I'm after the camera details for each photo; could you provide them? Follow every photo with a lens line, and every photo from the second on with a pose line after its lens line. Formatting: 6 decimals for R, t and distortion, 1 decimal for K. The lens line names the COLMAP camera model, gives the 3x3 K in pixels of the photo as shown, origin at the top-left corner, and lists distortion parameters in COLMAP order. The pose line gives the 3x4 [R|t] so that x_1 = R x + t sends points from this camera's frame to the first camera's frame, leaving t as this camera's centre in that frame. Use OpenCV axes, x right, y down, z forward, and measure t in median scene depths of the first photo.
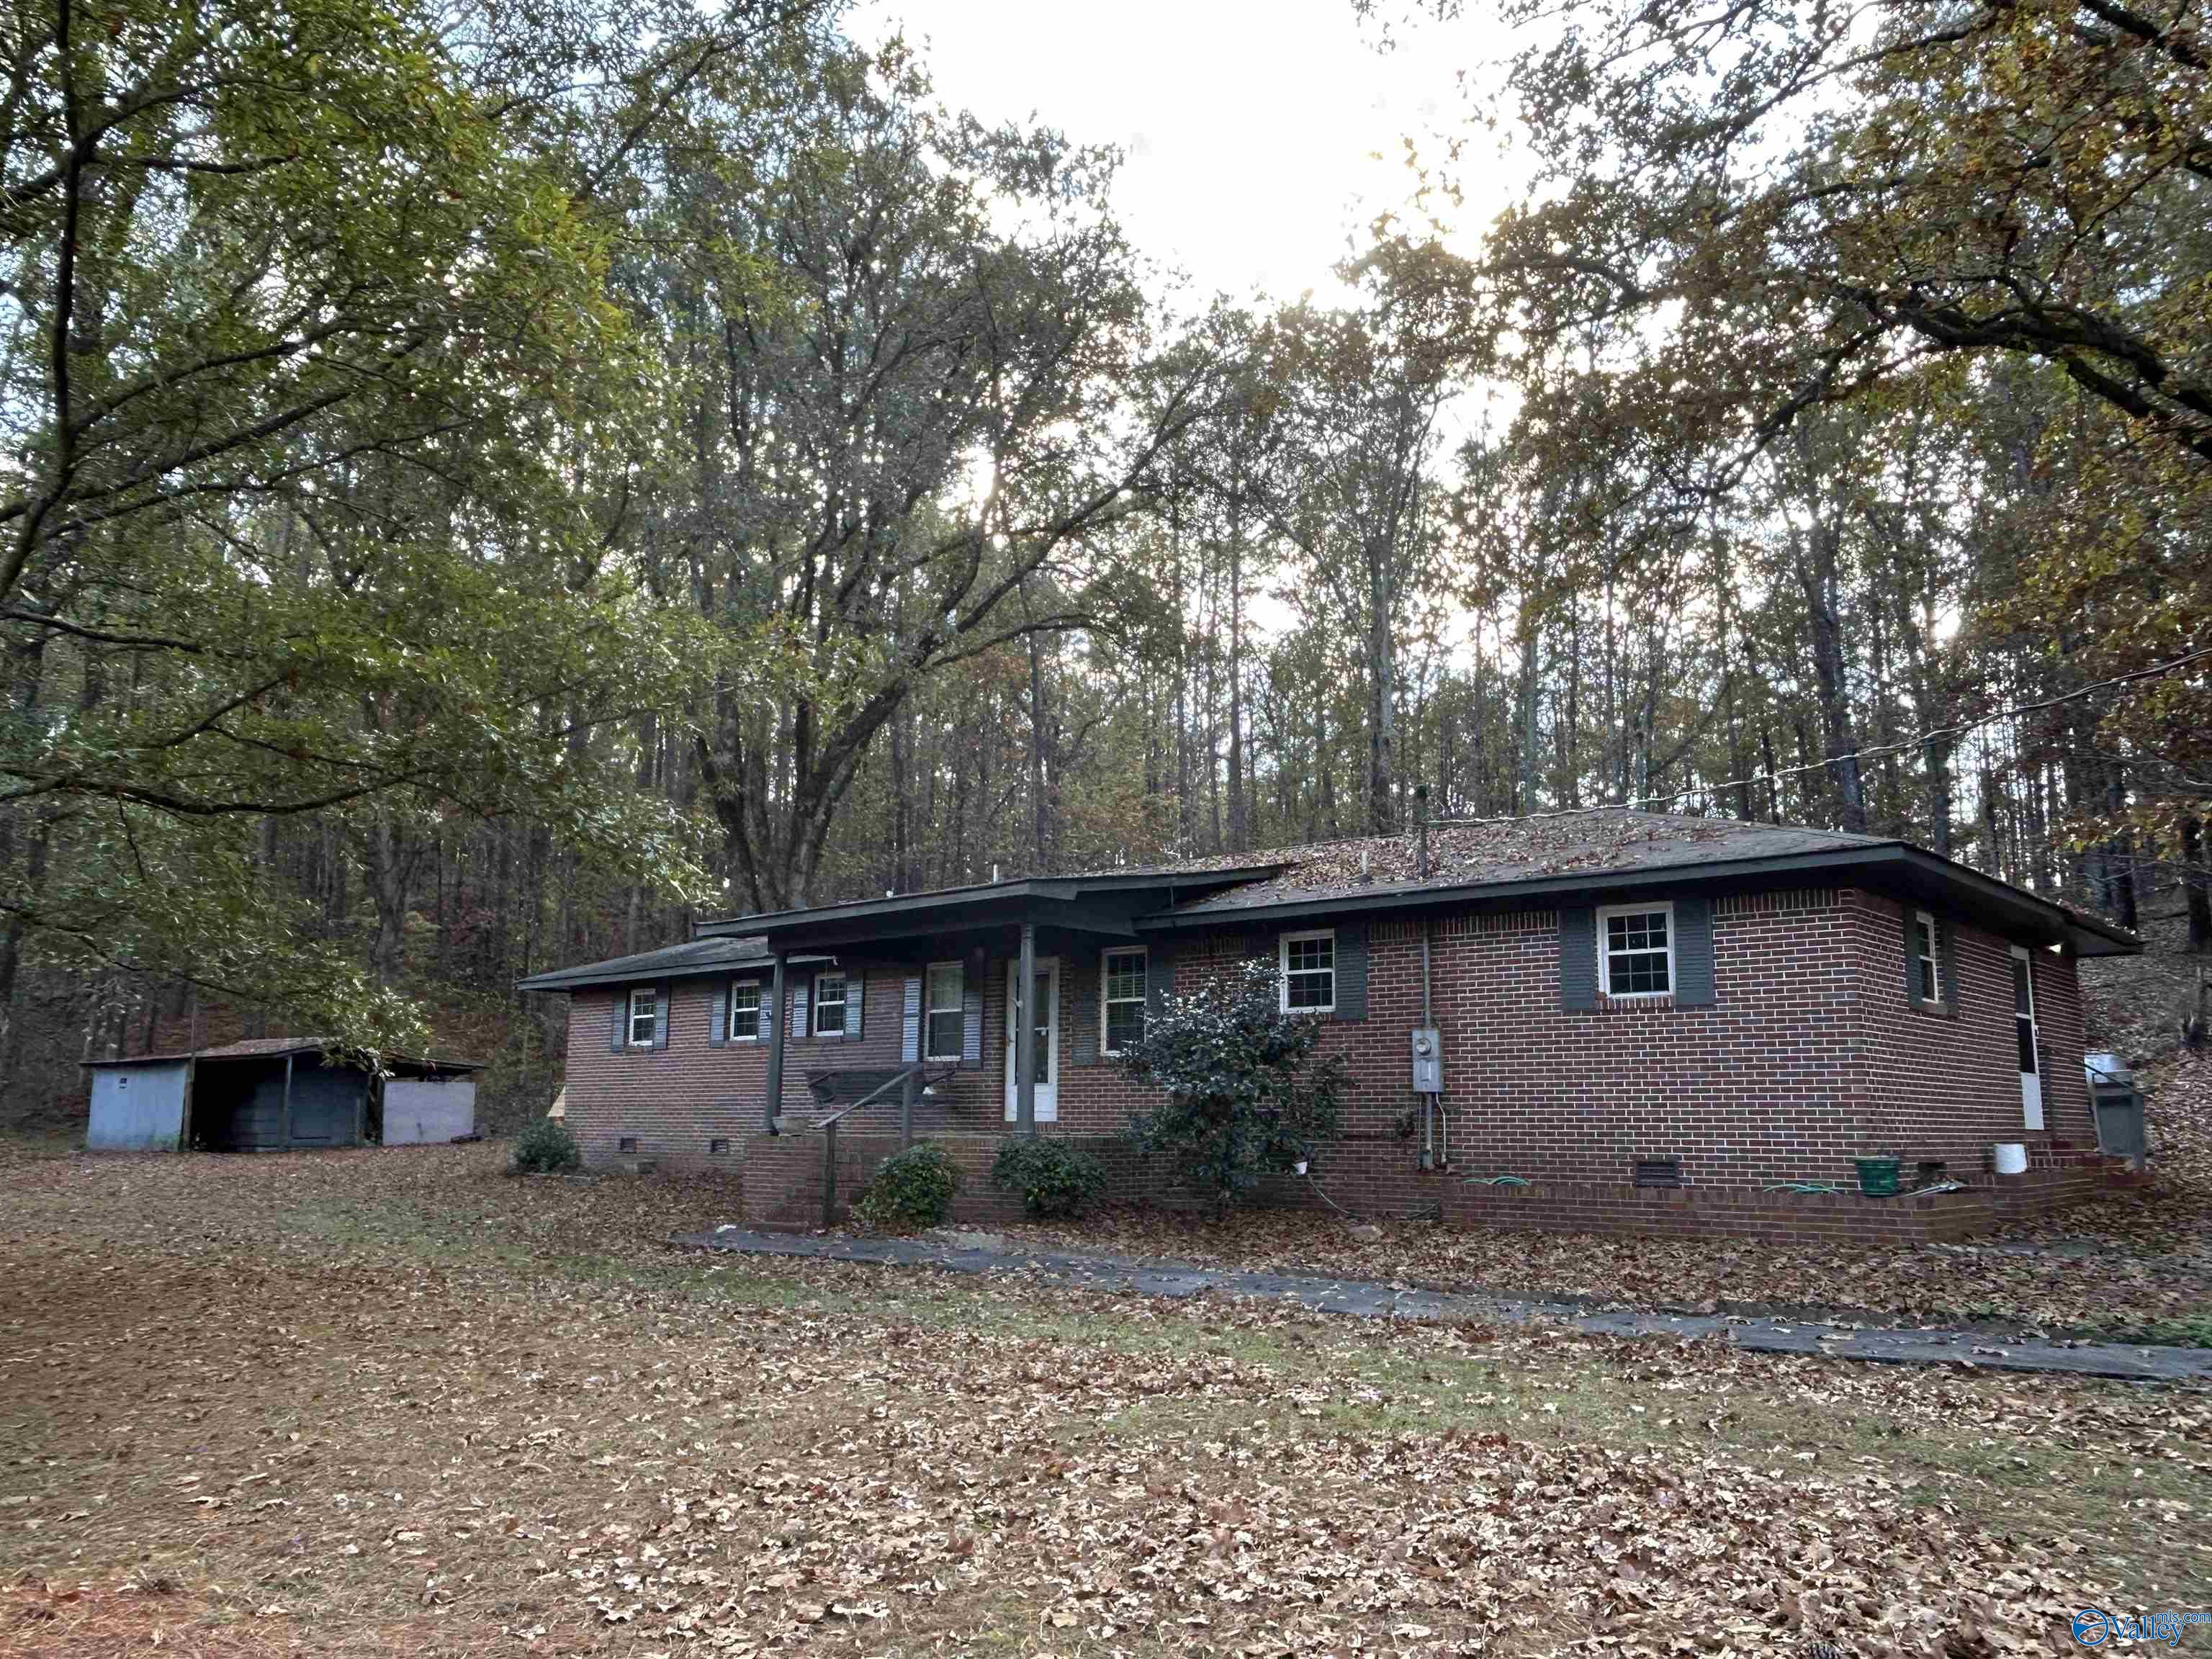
lens RADIAL K [[1675.2, 0, 1102.4], [0, 1675.2, 828.3], [0, 0, 1]] dist [-0.001551, 0.003090]
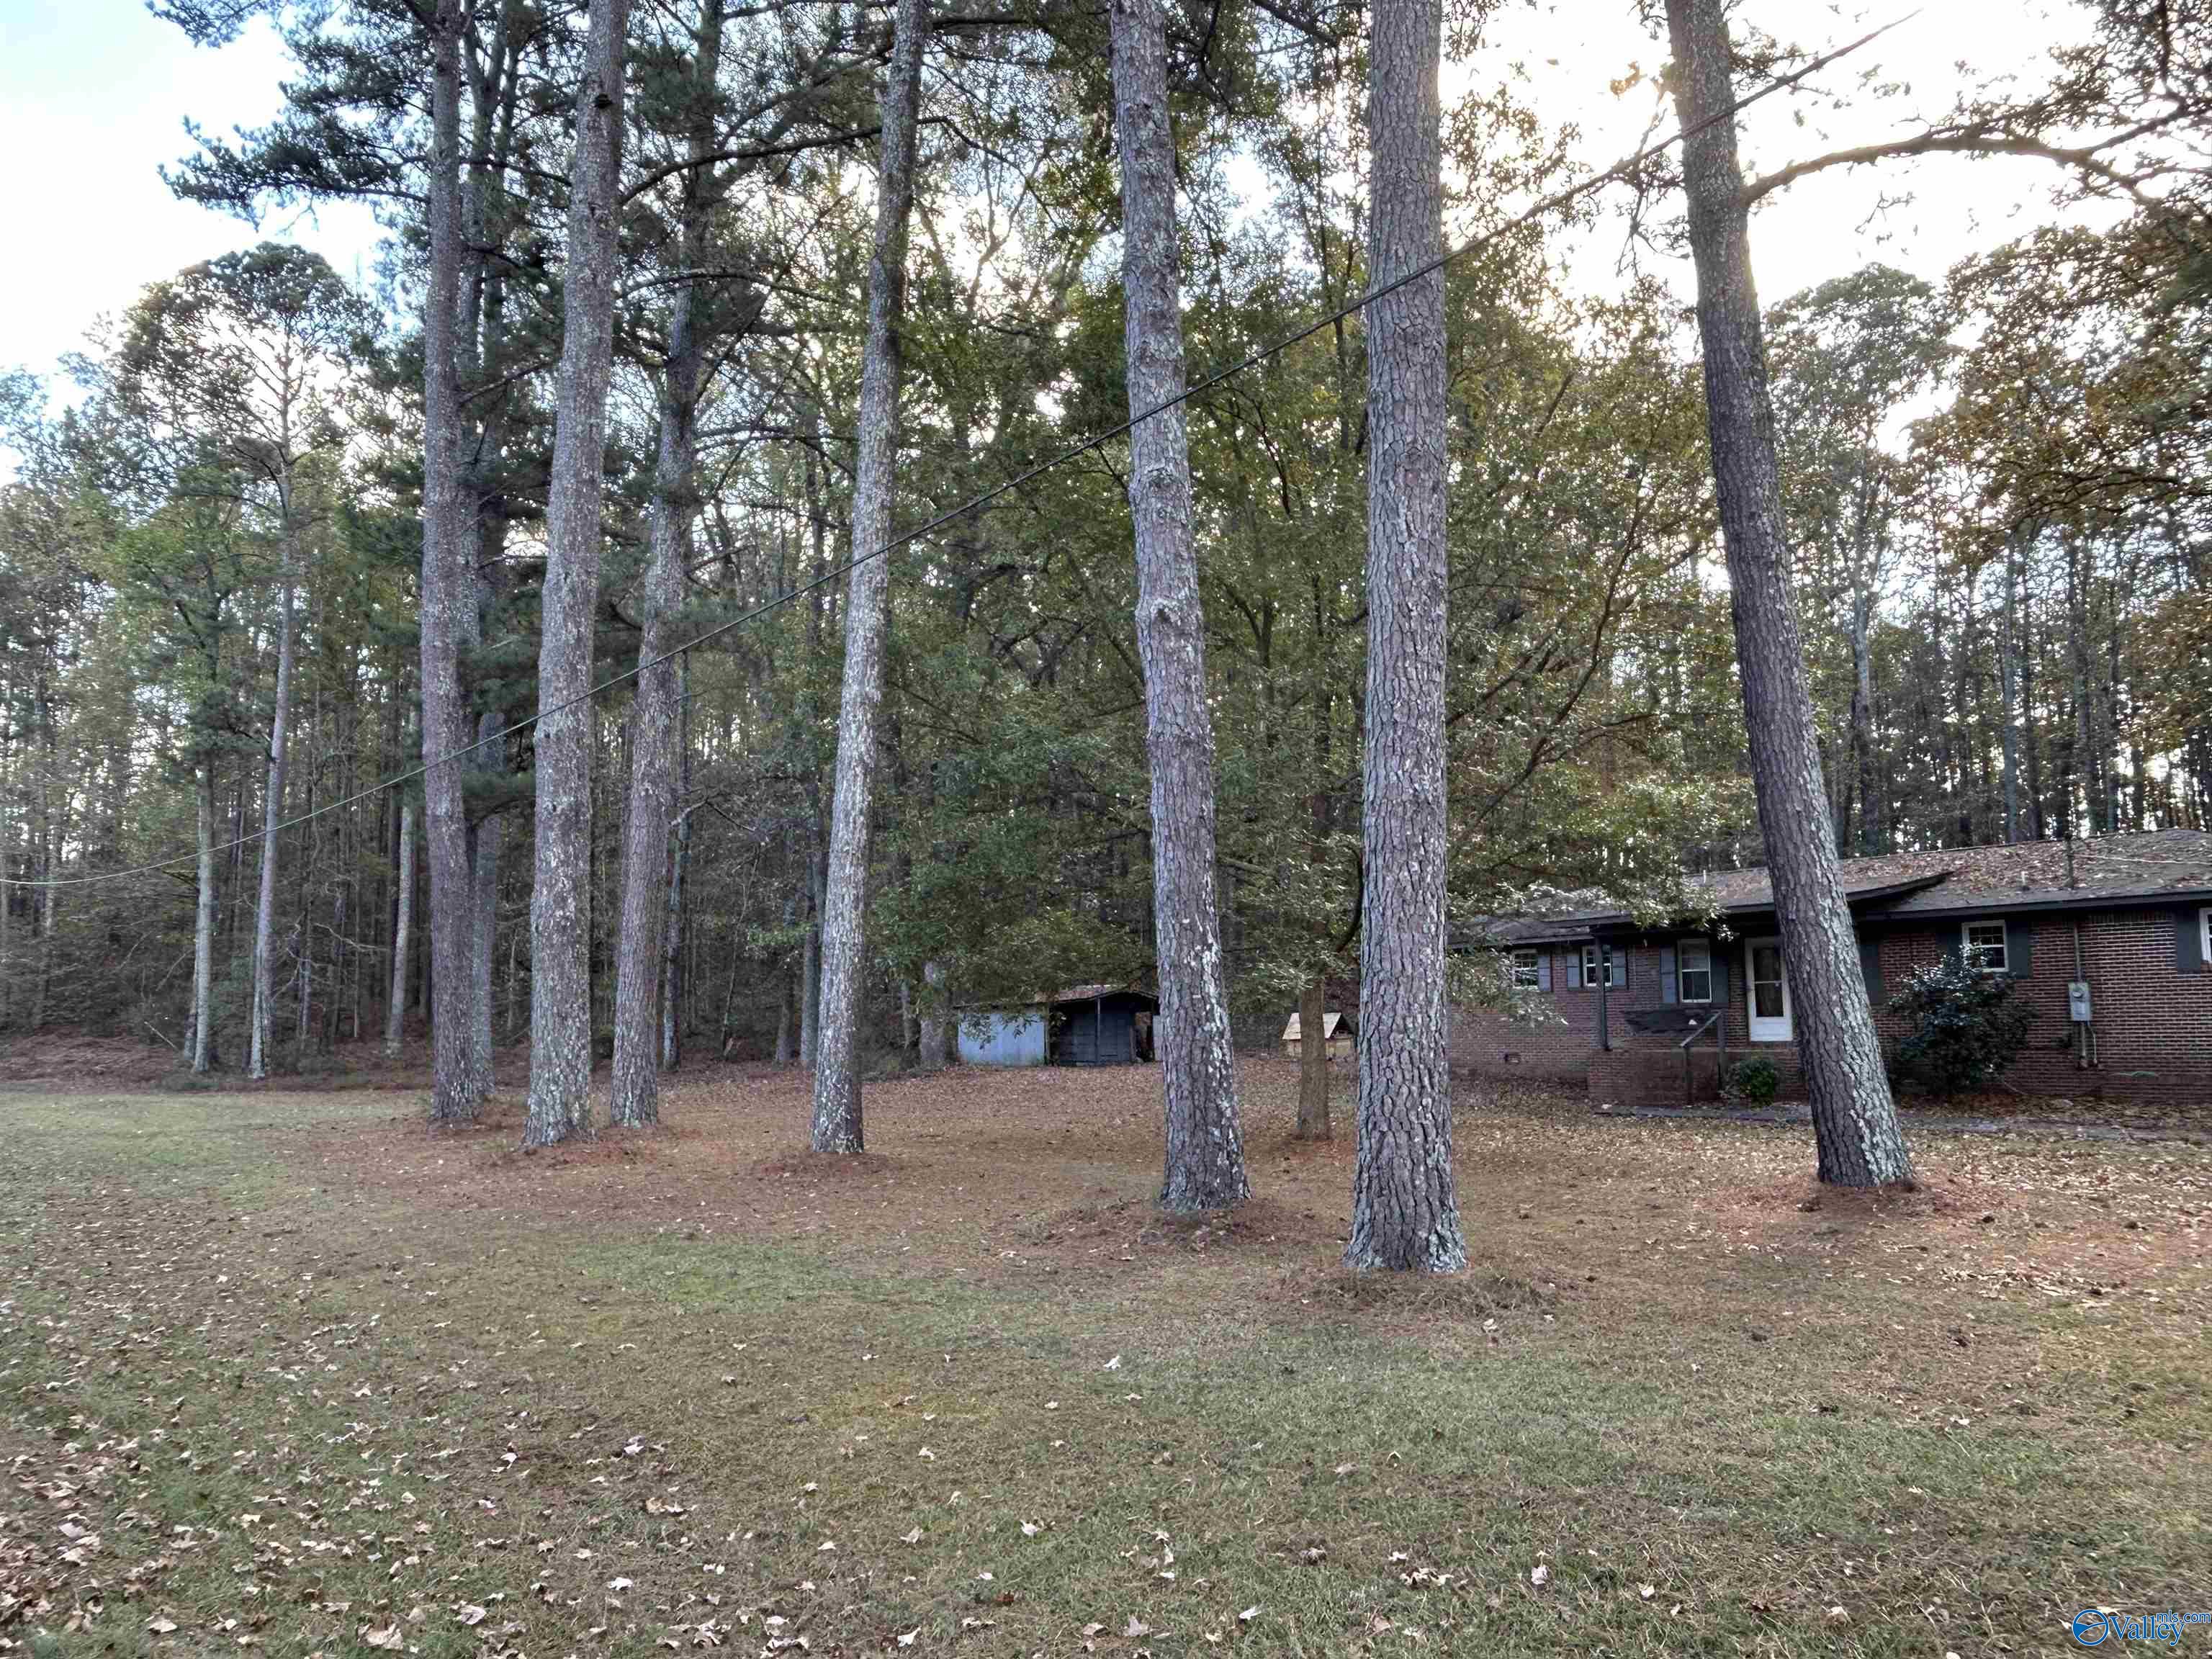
lens RADIAL K [[1617.8, 0, 1108.0], [0, 1617.8, 832.1], [0, 0, 1]] dist [0.002865, 0.002583]
pose [[0.977499, -0.041791, -0.206759, -0.334644], [0.052040, 0.997658, 0.044382, -0.122499], [0.204420, -0.054143, 0.977385, -0.613742]]
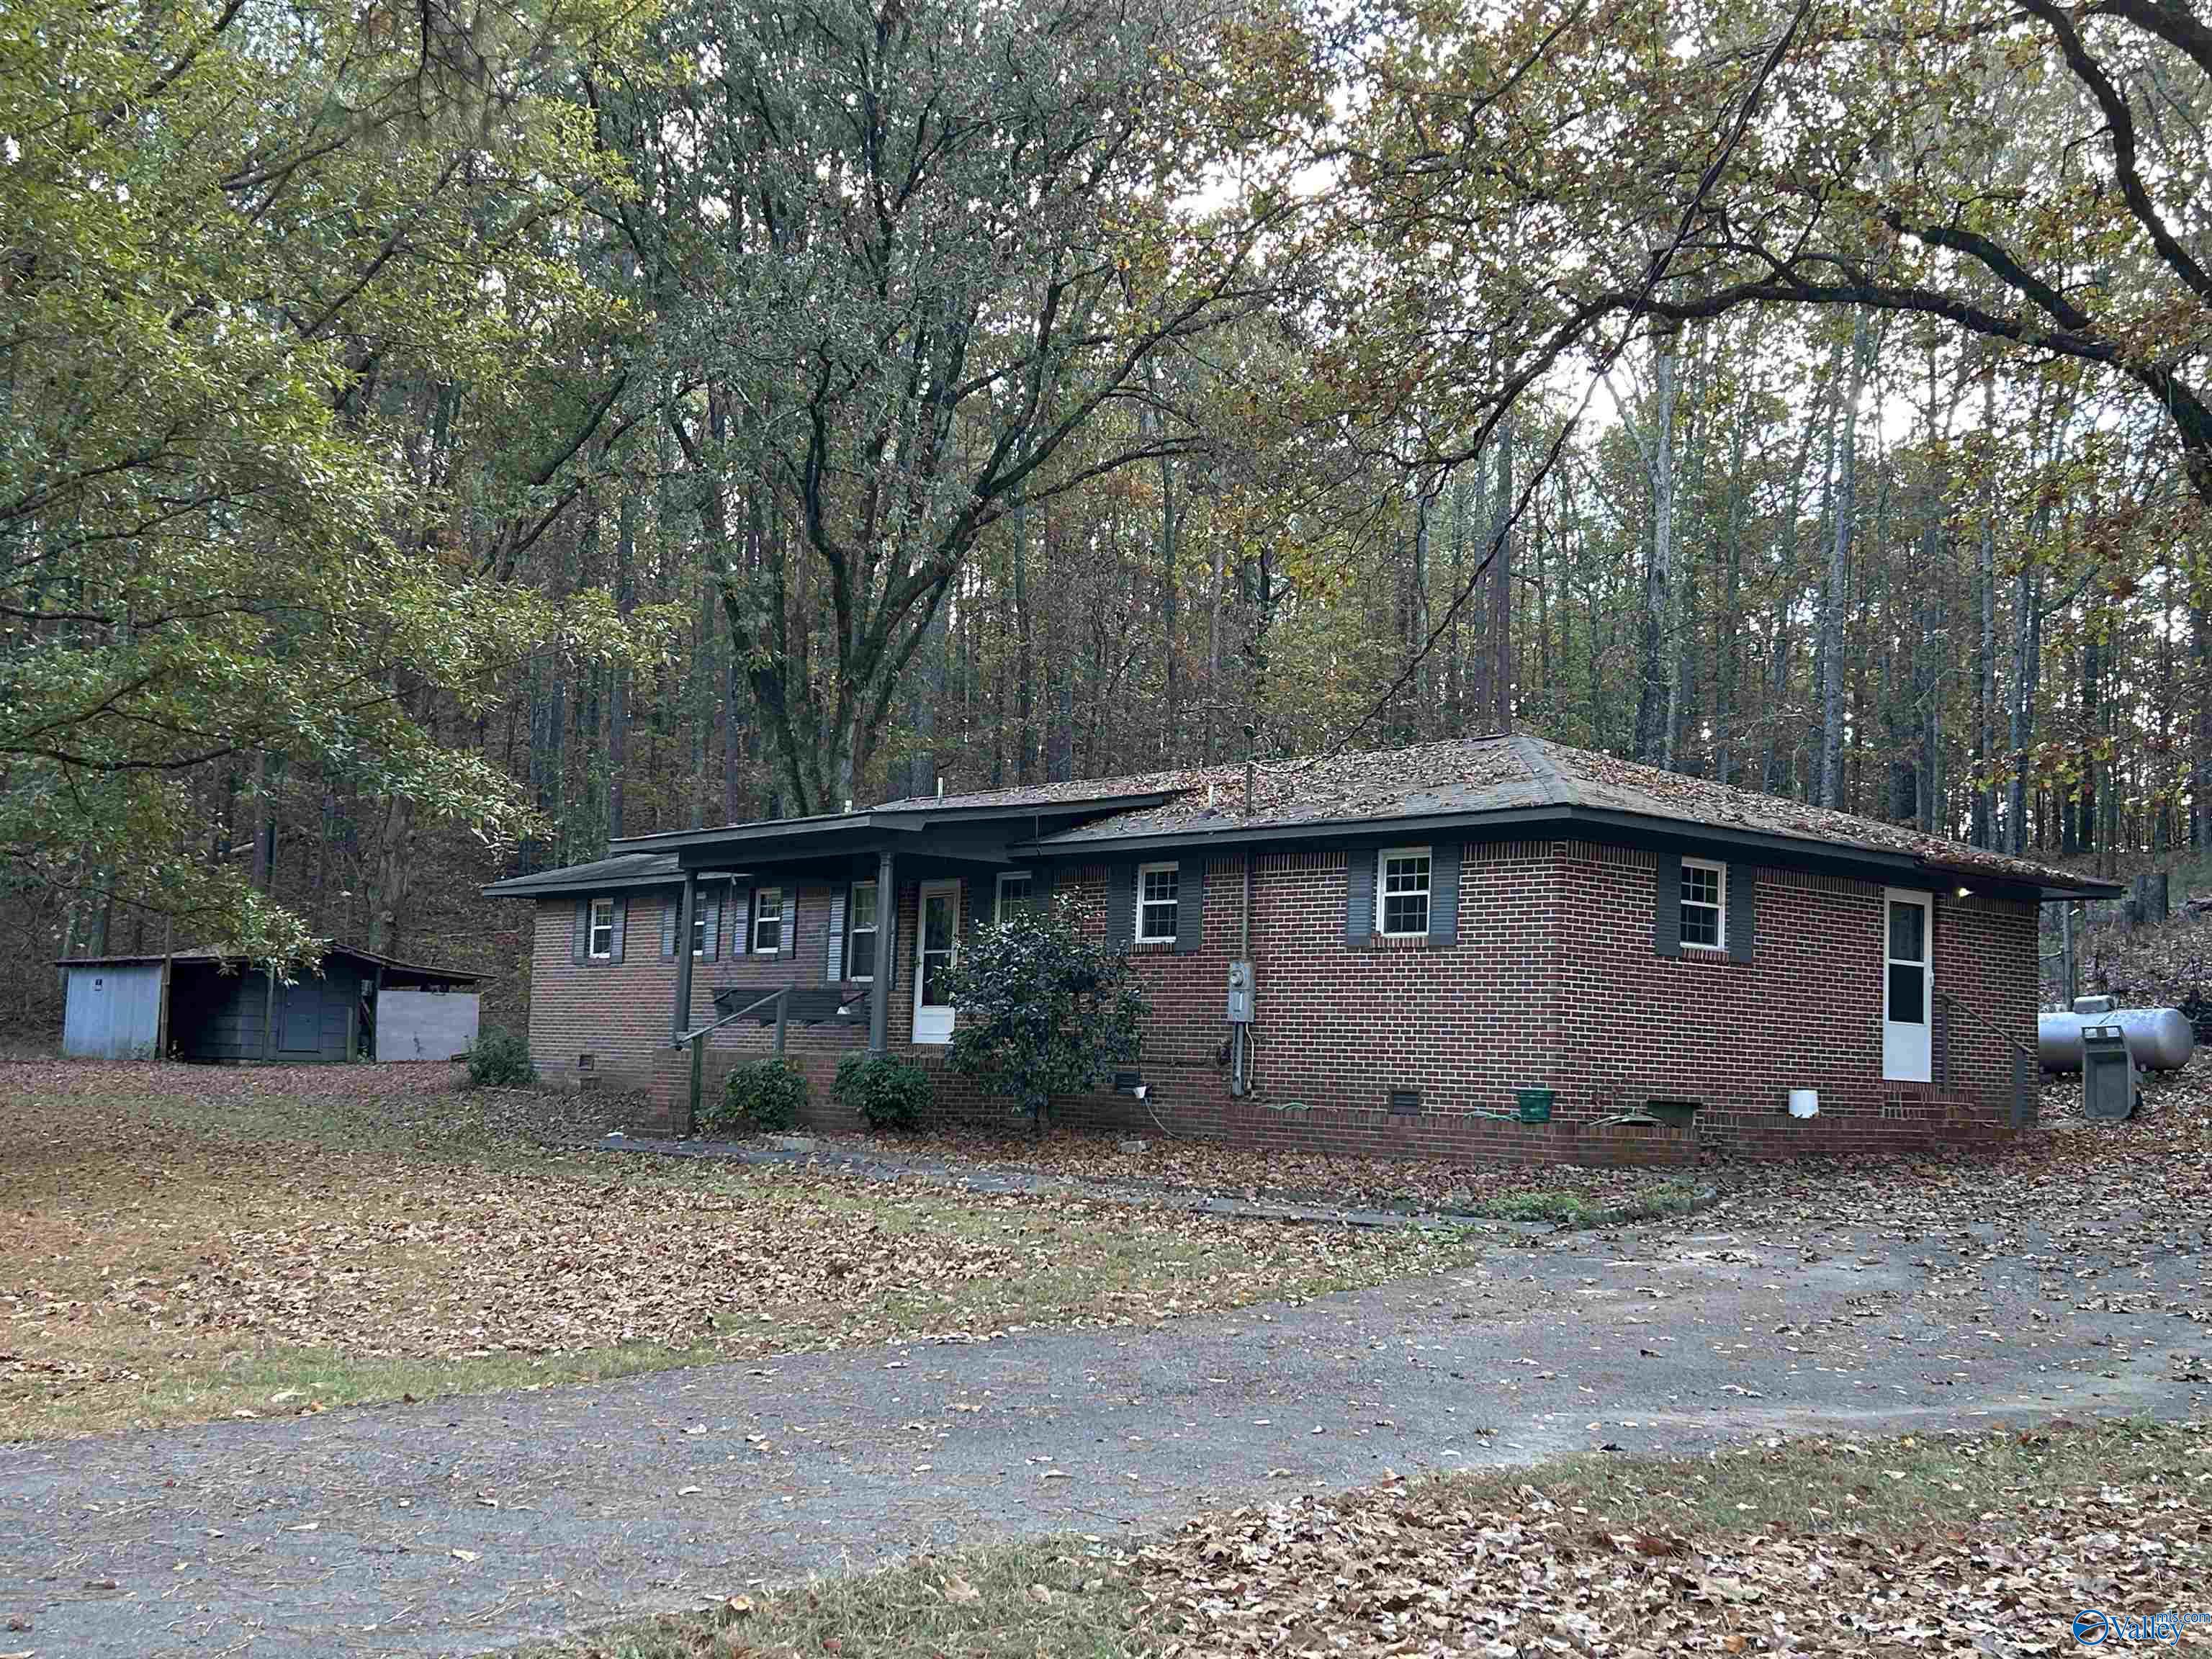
lens RADIAL K [[2436.2, 0, 1109.0], [0, 2436.2, 834.3], [0, 0, 1]] dist [0.057981, 0.000000]
pose [[0.988735, 0.015870, -0.148836, 0.279620], [-0.004510, 0.997071, 0.076353, -0.061473], [0.149612, -0.074822, 0.985910, -0.412496]]
